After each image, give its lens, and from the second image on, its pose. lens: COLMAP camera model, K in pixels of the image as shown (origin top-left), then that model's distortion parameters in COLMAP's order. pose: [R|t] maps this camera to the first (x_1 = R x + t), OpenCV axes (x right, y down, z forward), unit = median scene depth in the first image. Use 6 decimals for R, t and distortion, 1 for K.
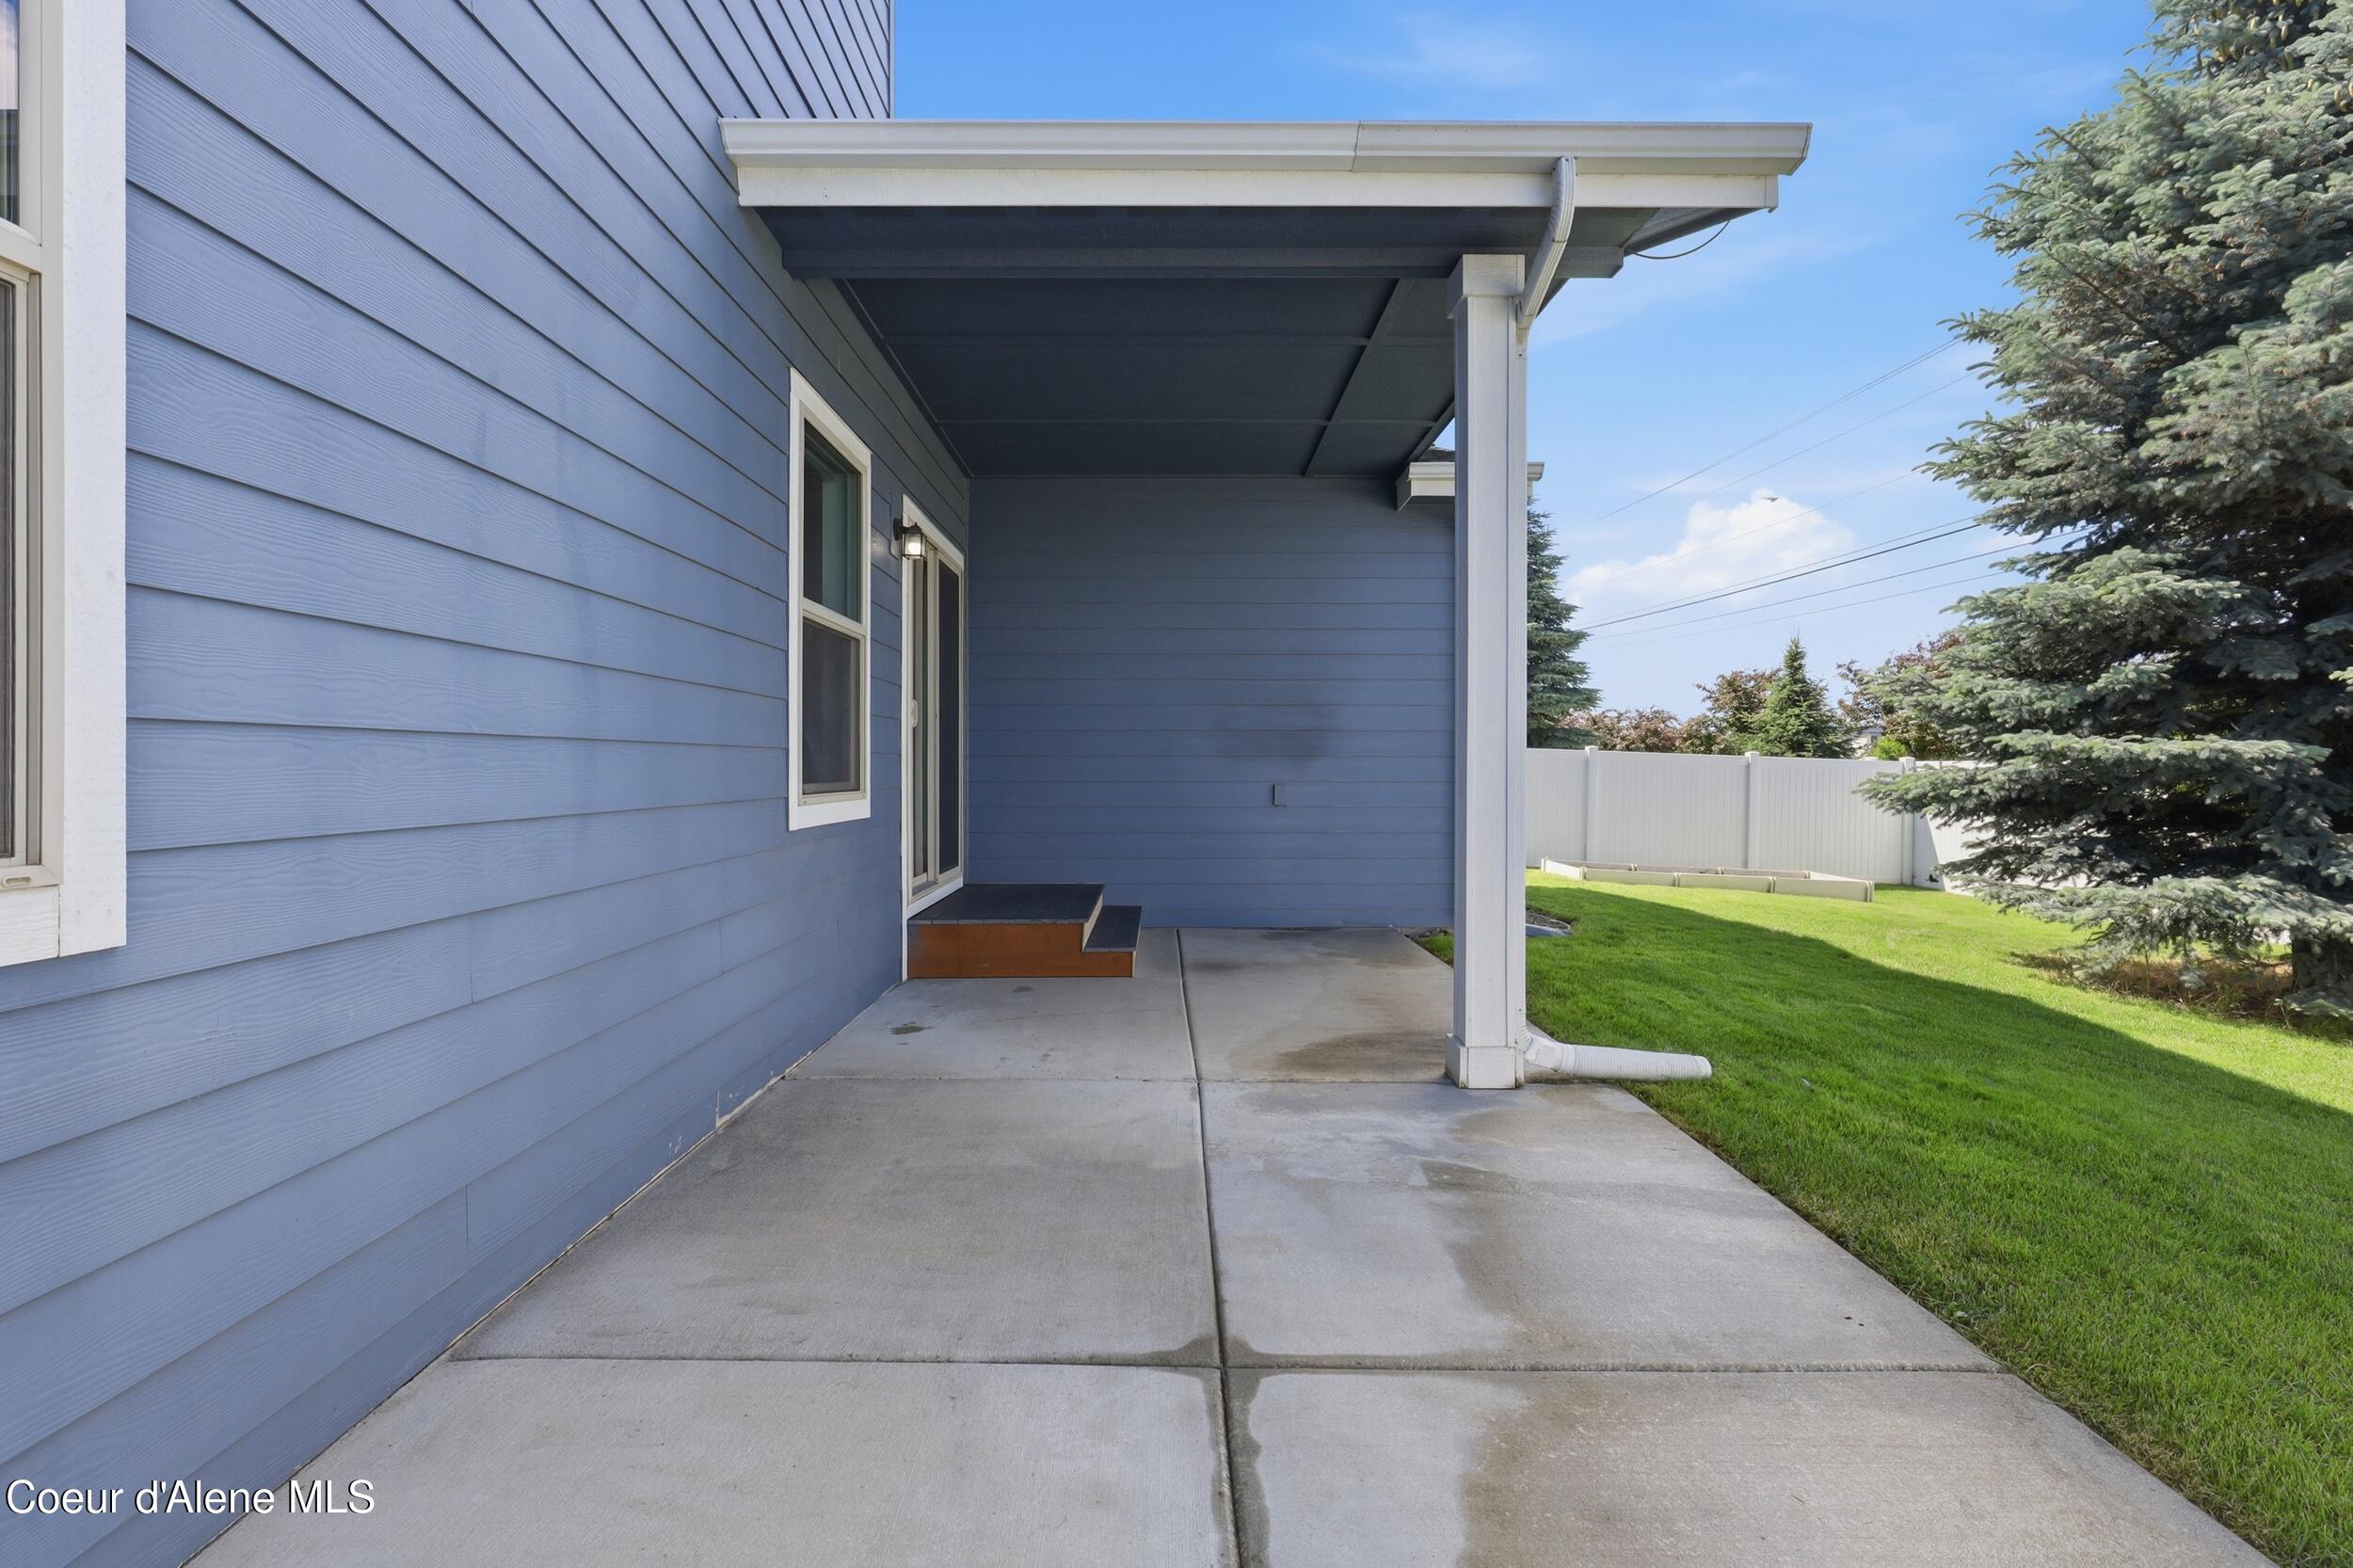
lens RADIAL K [[1073.0, 0, 1173.9], [0, 1073.0, 764.8], [0, 0, 1]] dist [-0.000058, -0.000790]
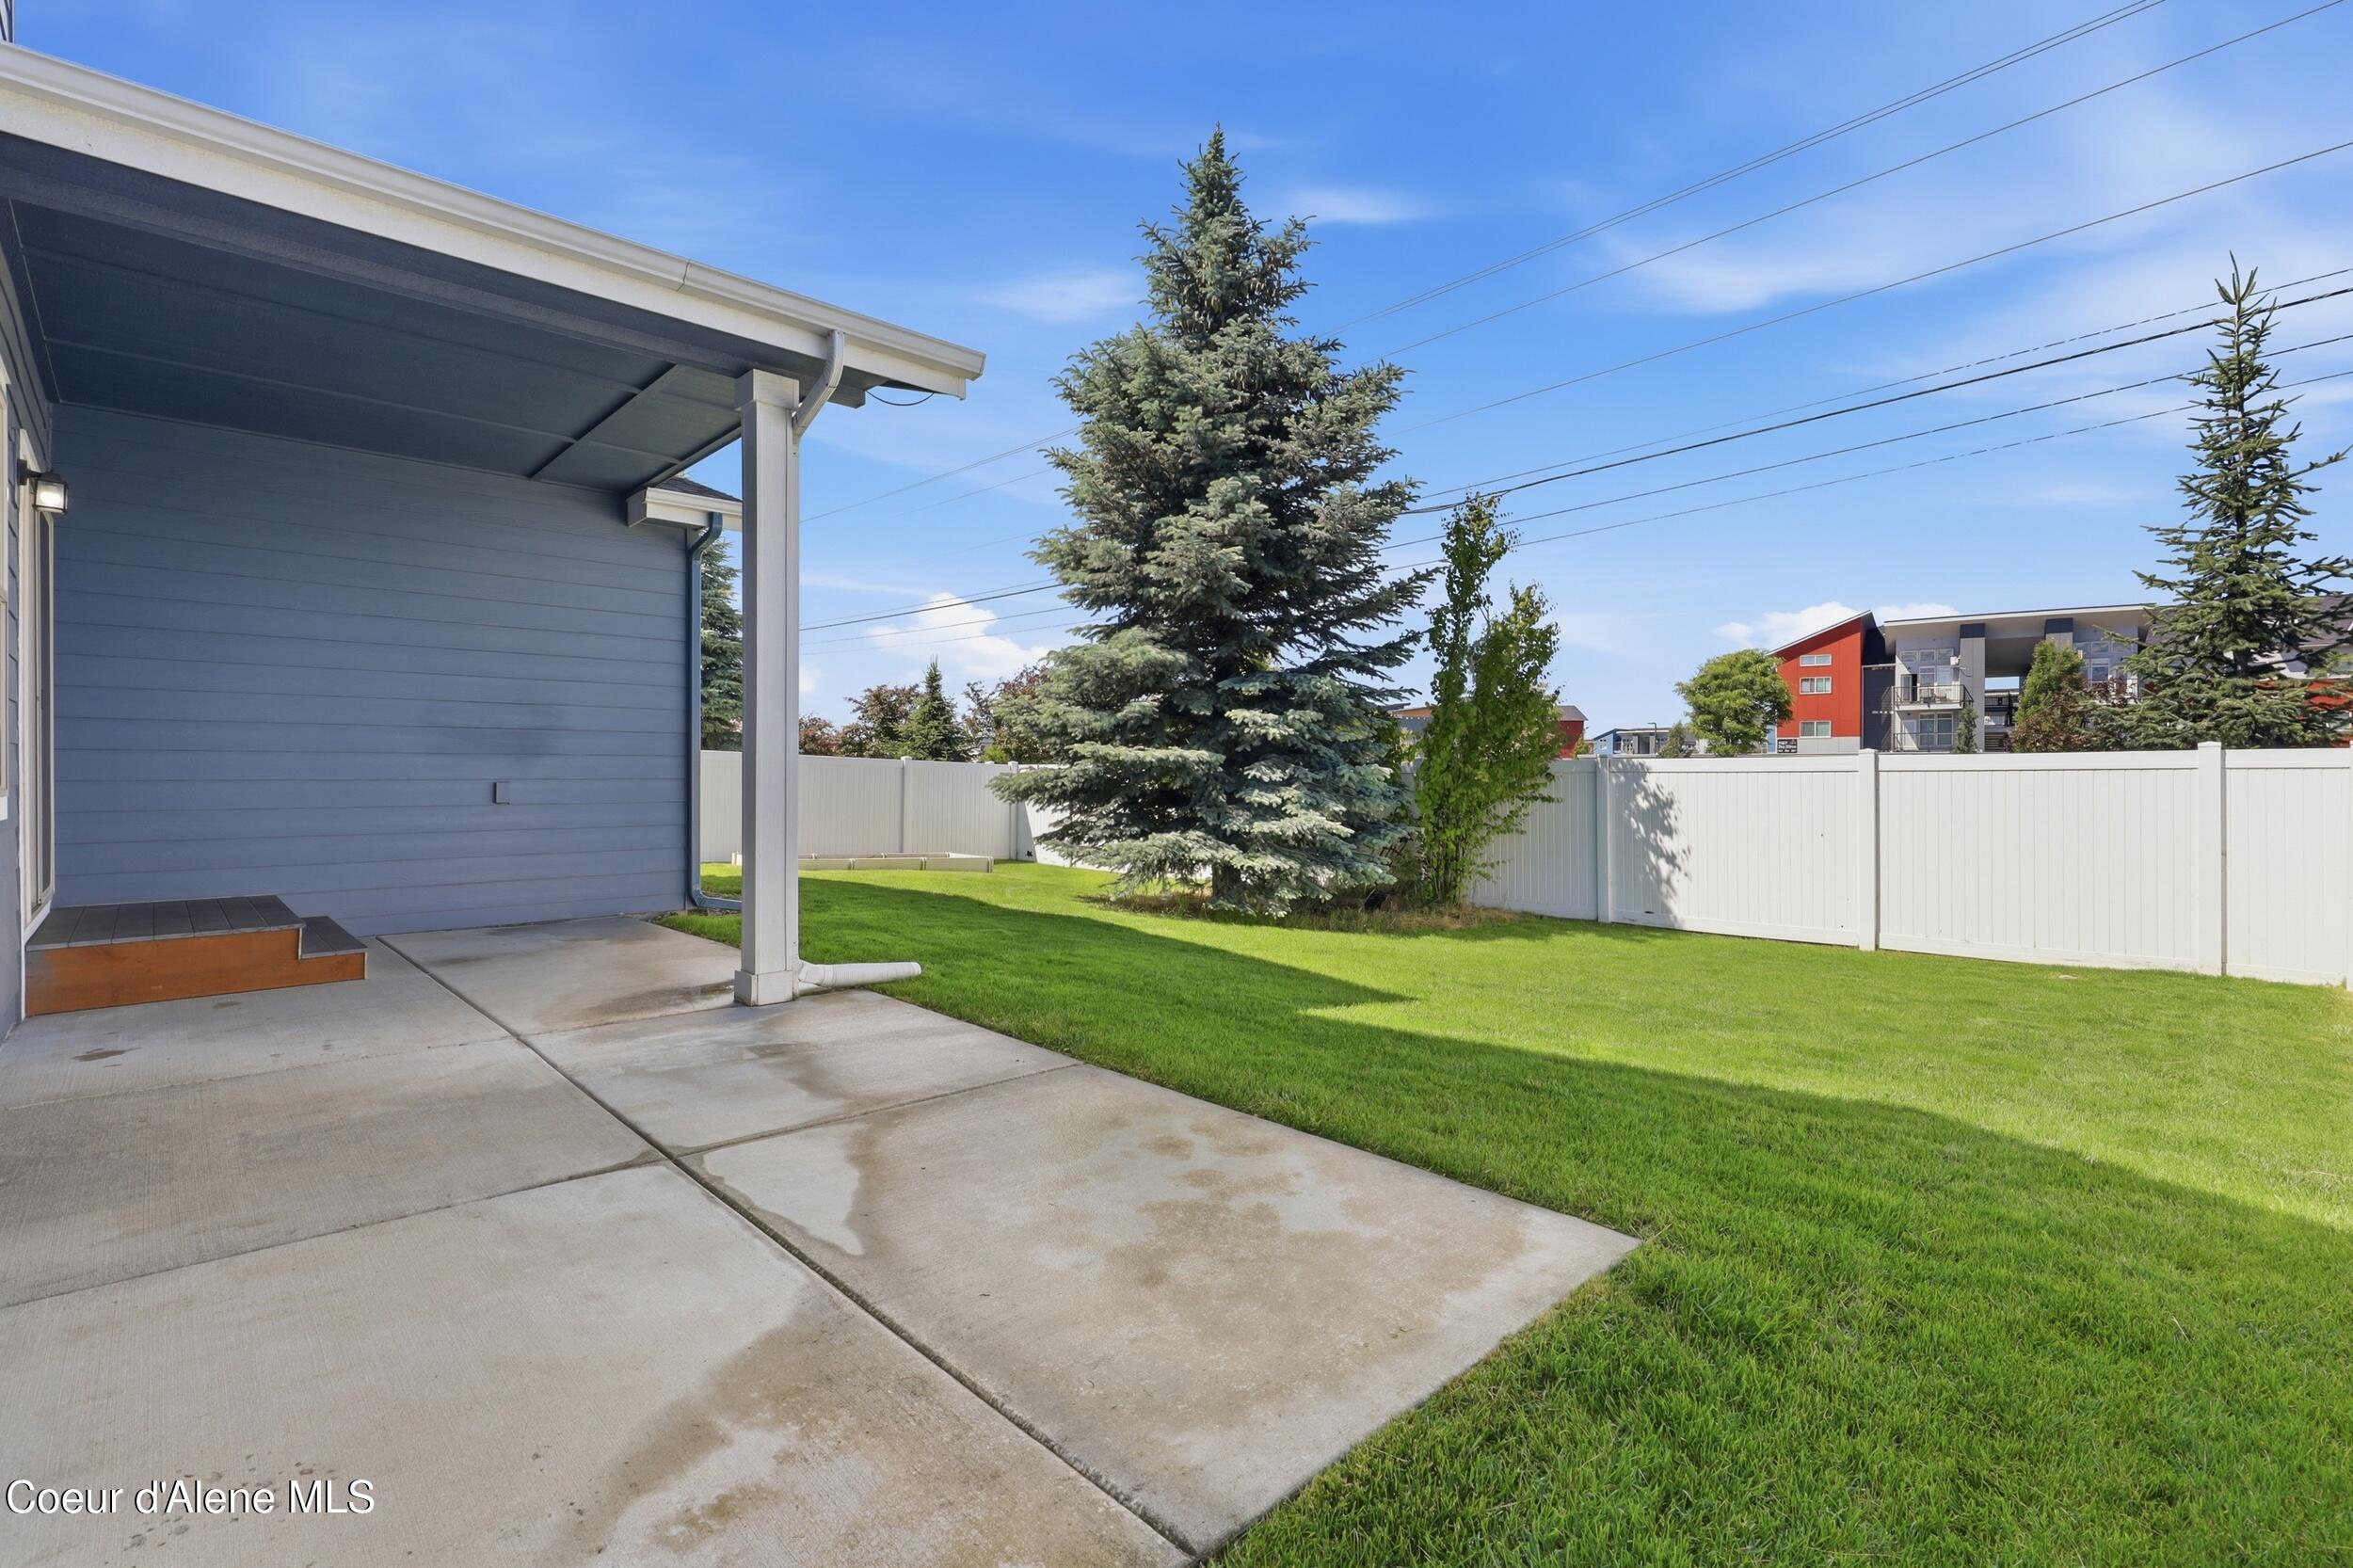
lens RADIAL K [[1073.0, 0, 1175.0], [0, 1073.0, 775.4], [0, 0, 1]] dist [-0.000058, -0.000790]
pose [[0.726321, -0.002119, 0.687352, -0.166862], [-0.001265, 0.999989, 0.004419, 0.008886], [-0.687354, -0.004080, 0.726311, -0.197303]]
